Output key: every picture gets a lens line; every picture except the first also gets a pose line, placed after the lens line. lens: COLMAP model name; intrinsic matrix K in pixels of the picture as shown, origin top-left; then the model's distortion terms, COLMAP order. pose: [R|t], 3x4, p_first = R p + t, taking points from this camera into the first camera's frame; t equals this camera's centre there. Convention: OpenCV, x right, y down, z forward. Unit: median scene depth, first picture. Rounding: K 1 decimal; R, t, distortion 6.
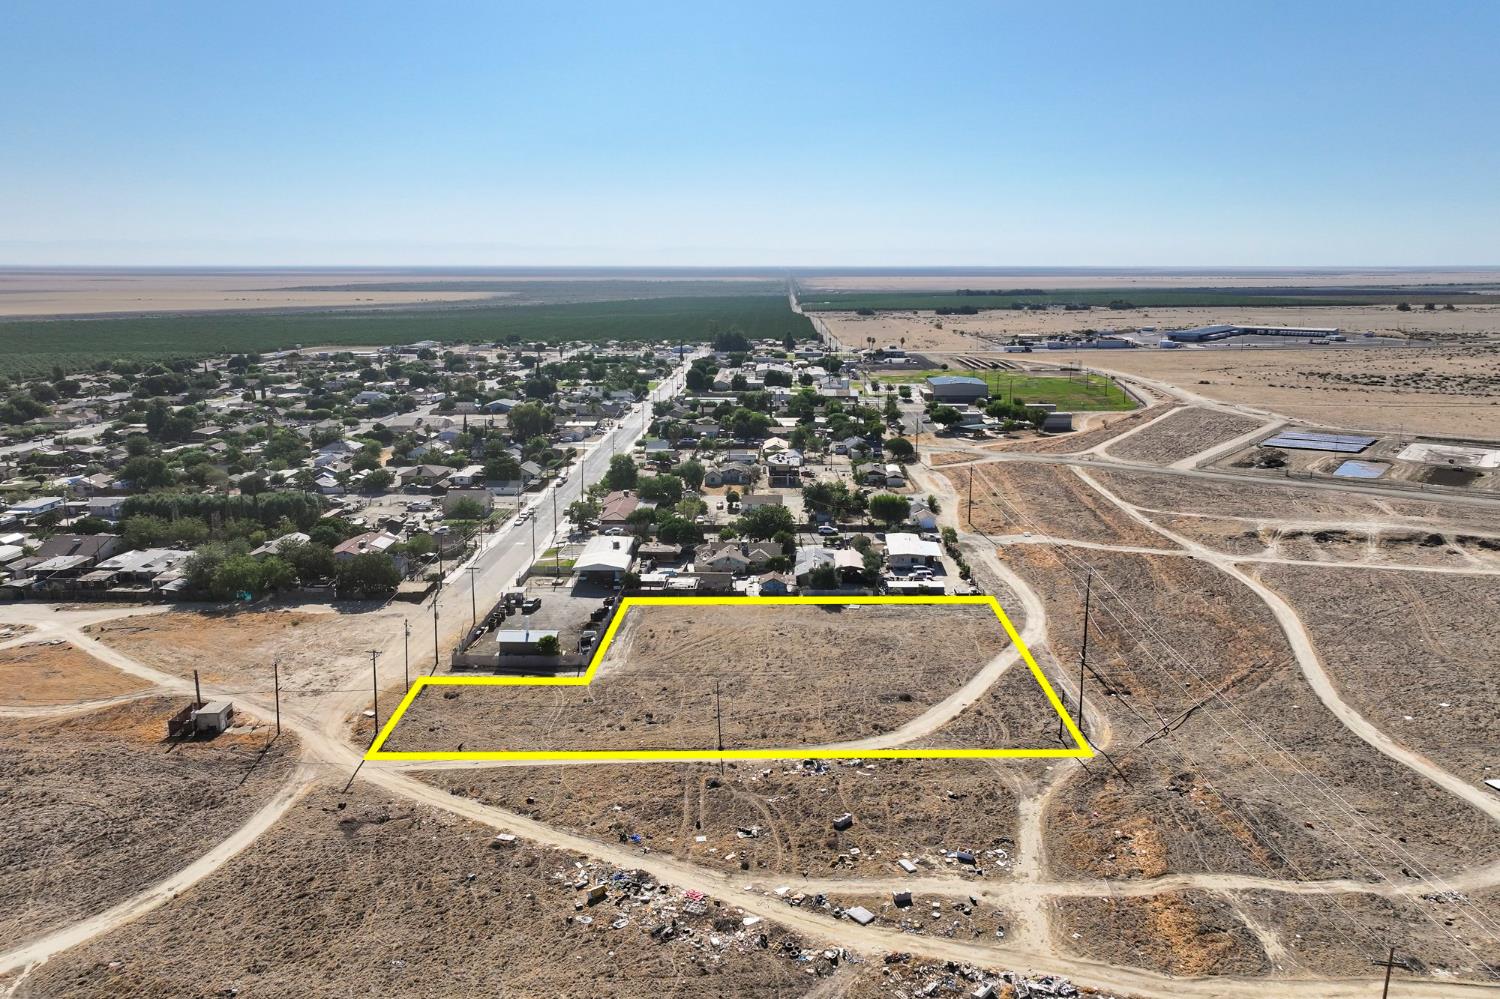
lens RADIAL K [[1081.1, 0, 750.0], [0, 1081.1, 499.5], [0, 0, 1]] dist [0.003474, 0.005381]
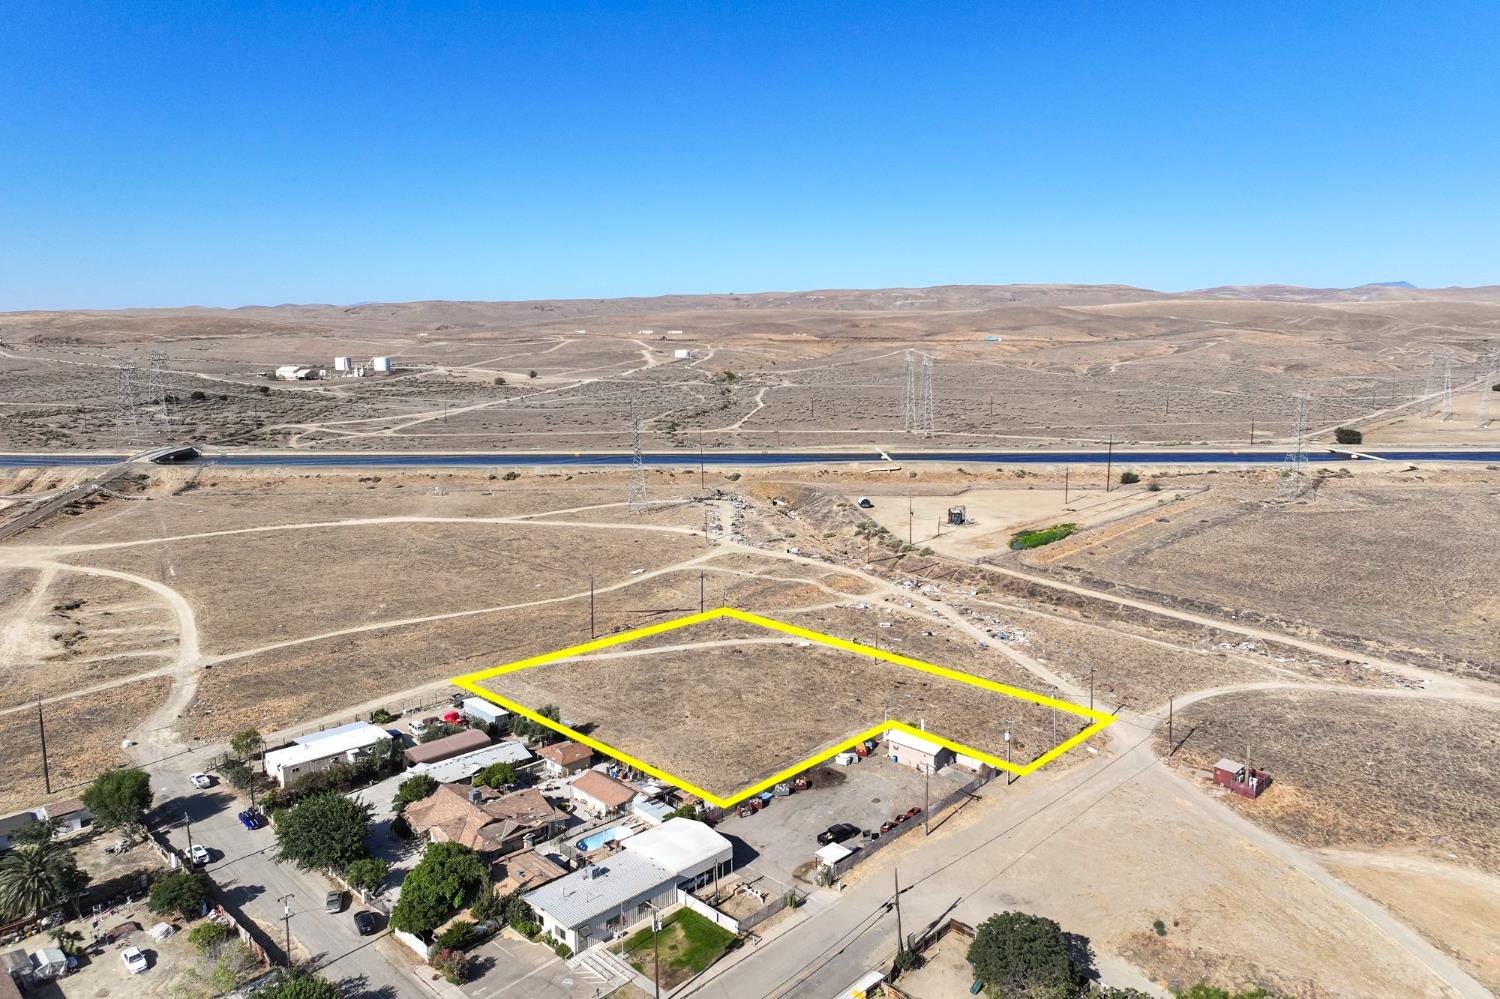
lens RADIAL K [[1055.0, 0, 746.9], [0, 1055.0, 499.3], [0, 0, 1]] dist [0.005960, 0.003295]
pose [[-0.729268, -0.113025, 0.674829, -0.849640], [0.146698, 0.937501, 0.315551, -0.480828], [-0.668317, 0.329117, -0.667109, 1.991079]]
